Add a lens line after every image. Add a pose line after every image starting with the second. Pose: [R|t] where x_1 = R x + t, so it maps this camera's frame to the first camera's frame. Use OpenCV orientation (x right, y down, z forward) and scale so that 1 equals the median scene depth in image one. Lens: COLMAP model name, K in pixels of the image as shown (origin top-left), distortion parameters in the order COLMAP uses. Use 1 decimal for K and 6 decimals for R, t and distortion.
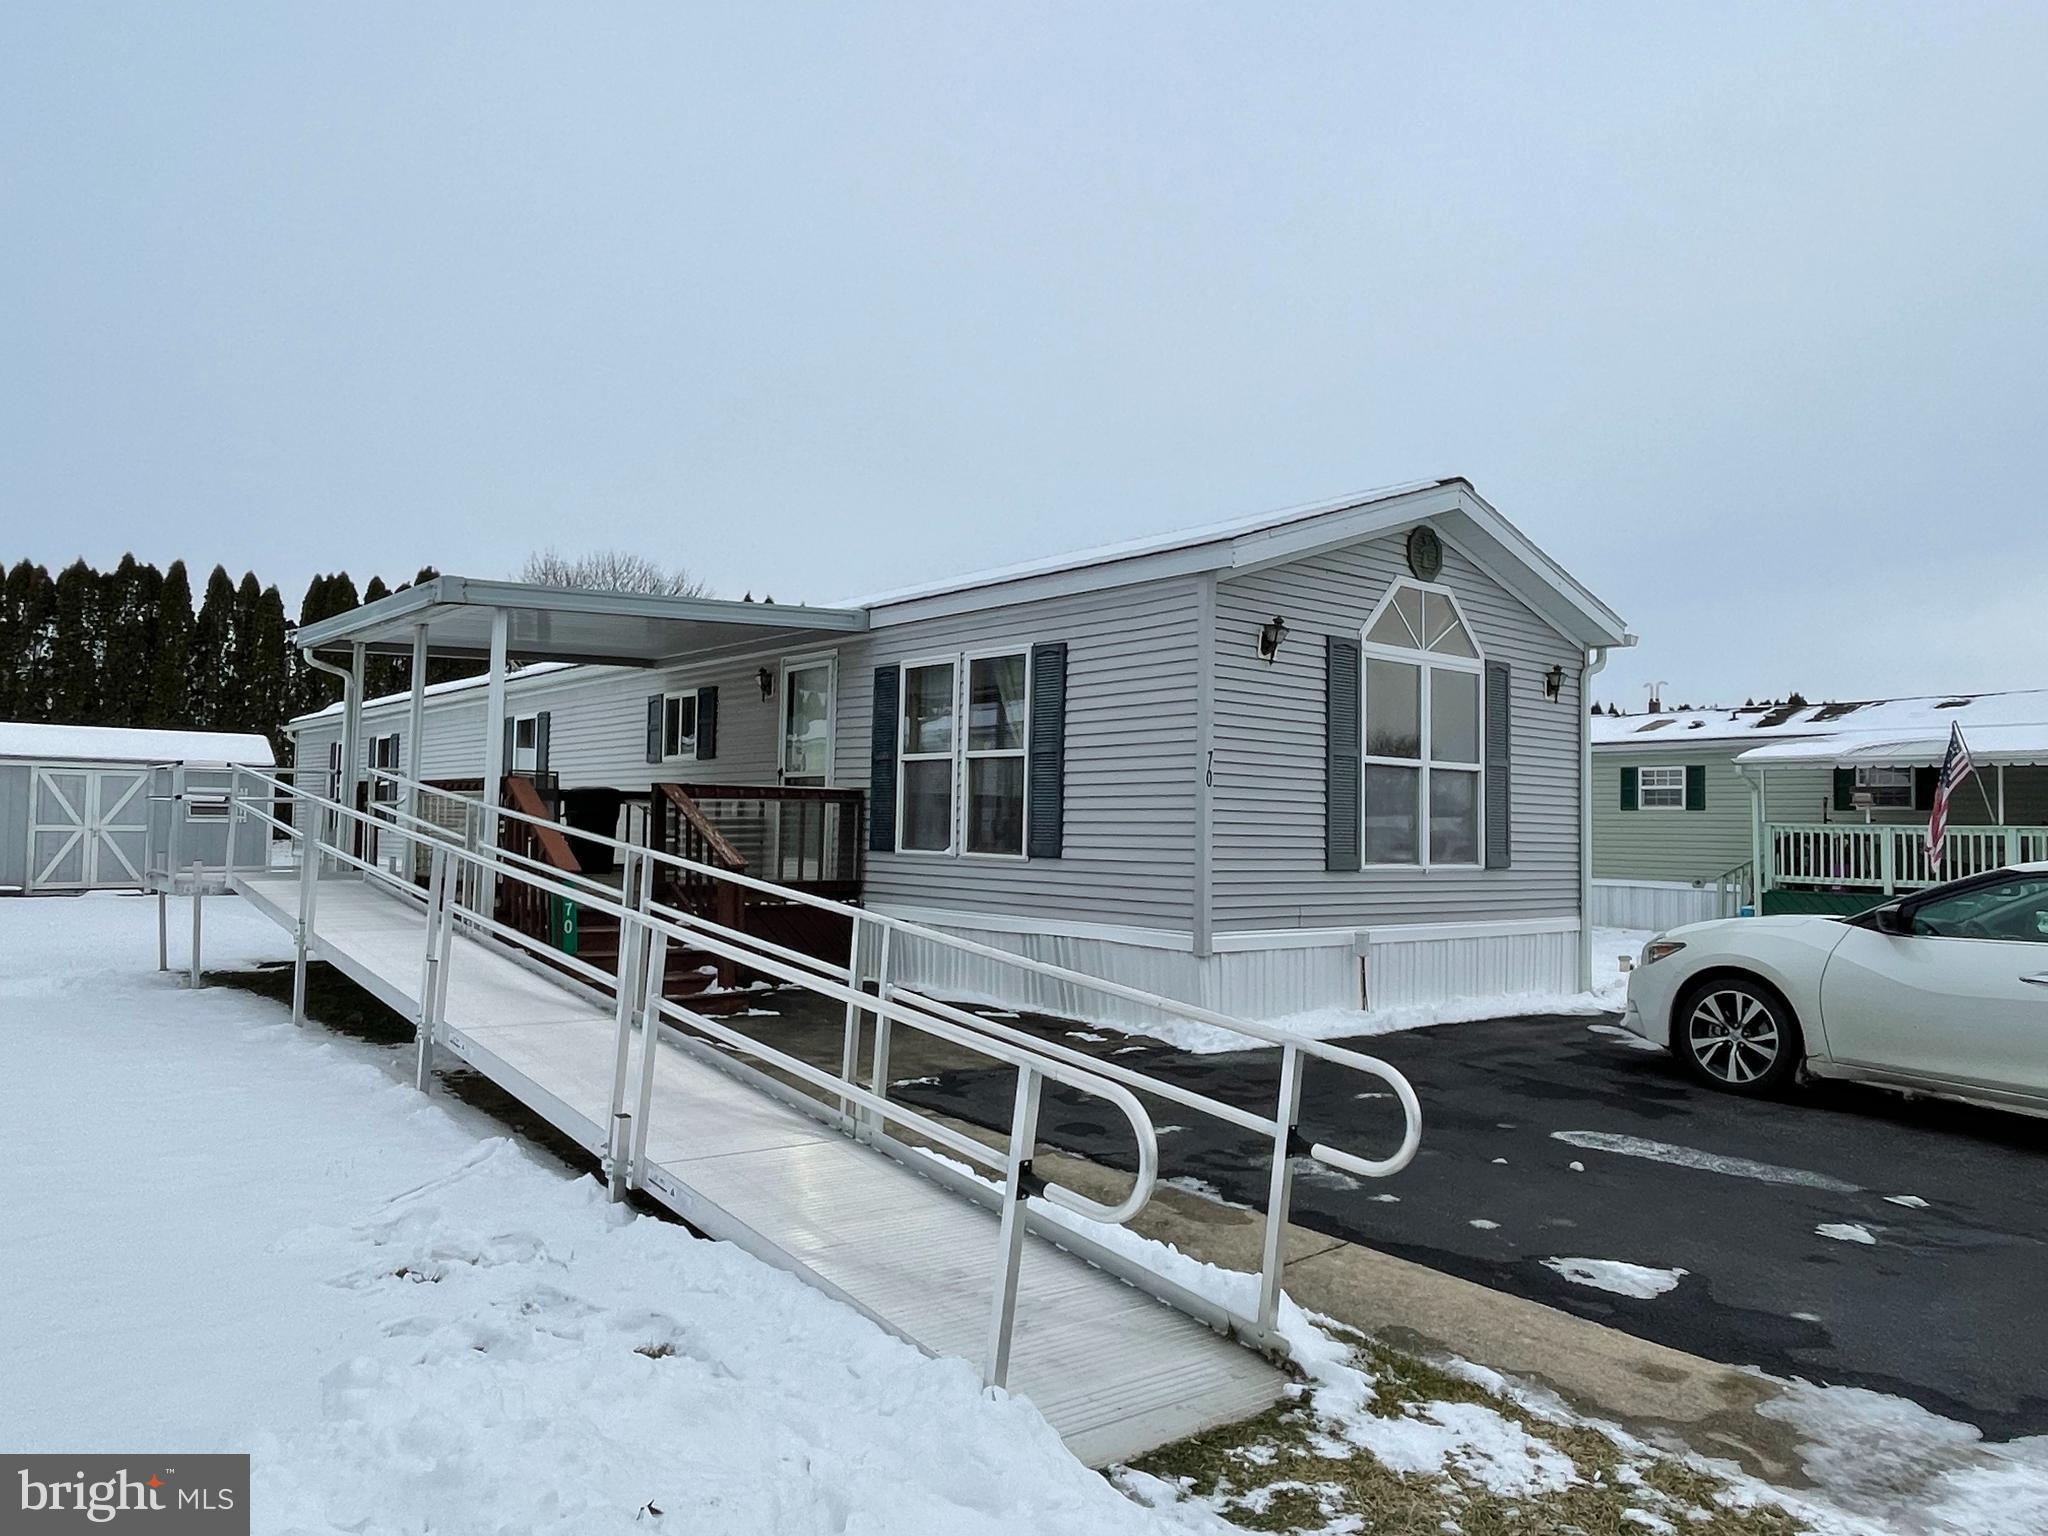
lens RADIAL K [[1385.0, 0, 1026.4], [0, 1385.0, 771.1], [0, 0, 1]] dist [0.001133, 0.003460]
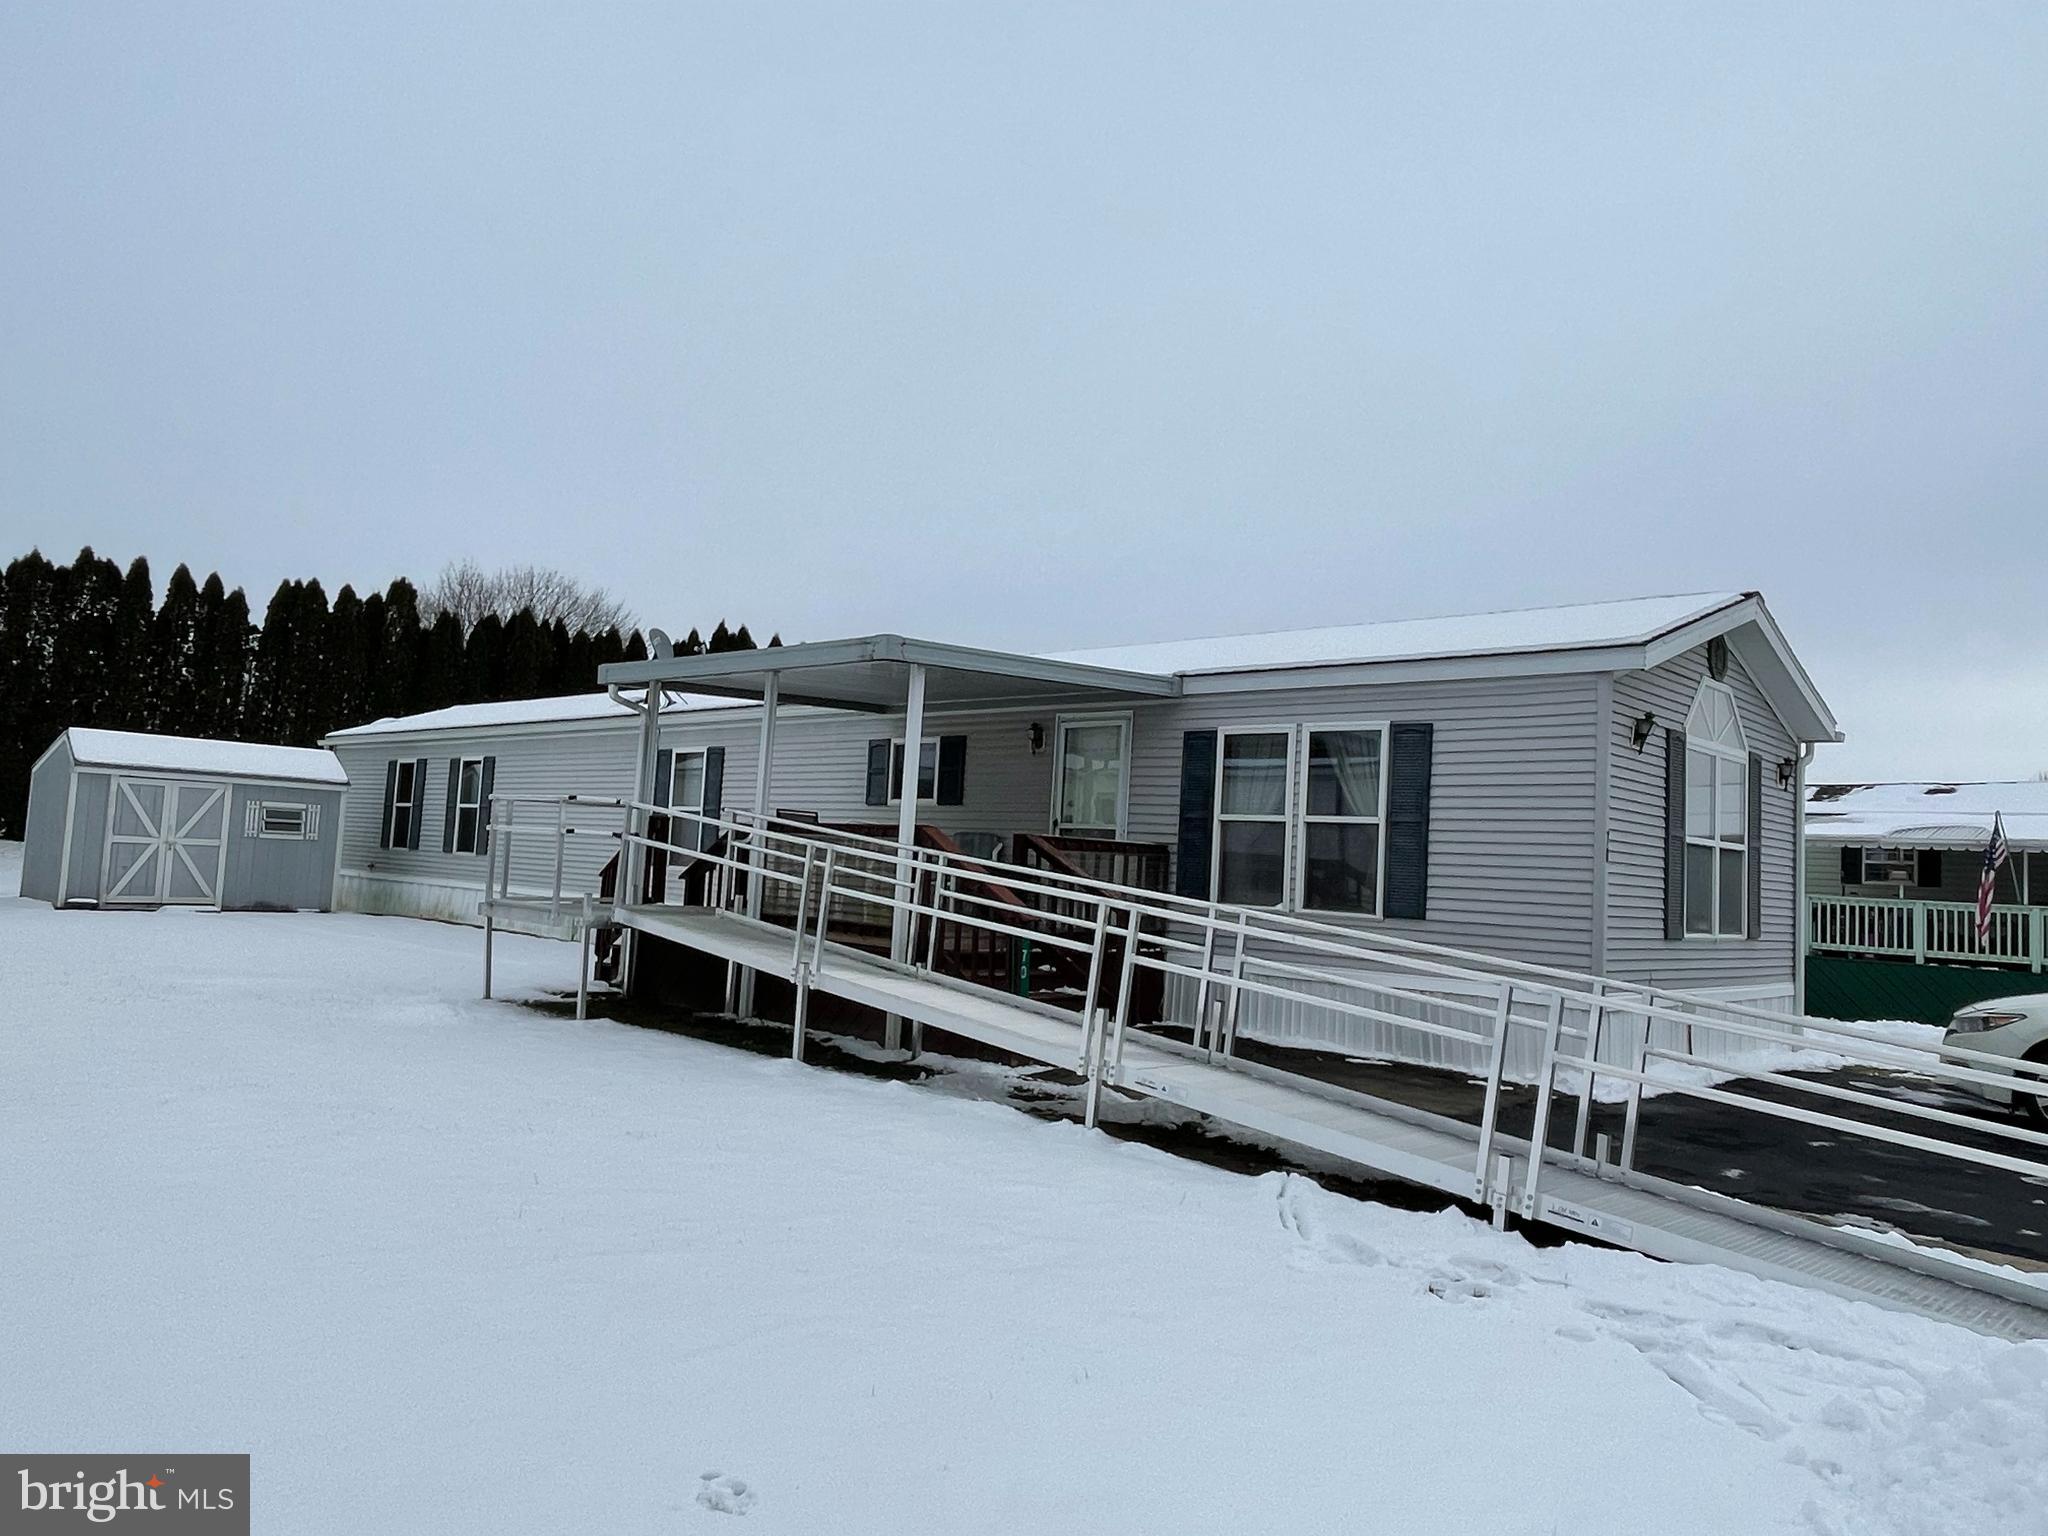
lens RADIAL K [[1385.0, 0, 1020.2], [0, 1385.0, 764.0], [0, 0, 1]] dist [0.001133, 0.003460]
pose [[0.993360, 0.043165, 0.106646, -0.332450], [-0.040028, 0.998705, -0.031387, -0.010230], [-0.107863, 0.026910, 0.993801, -0.046673]]
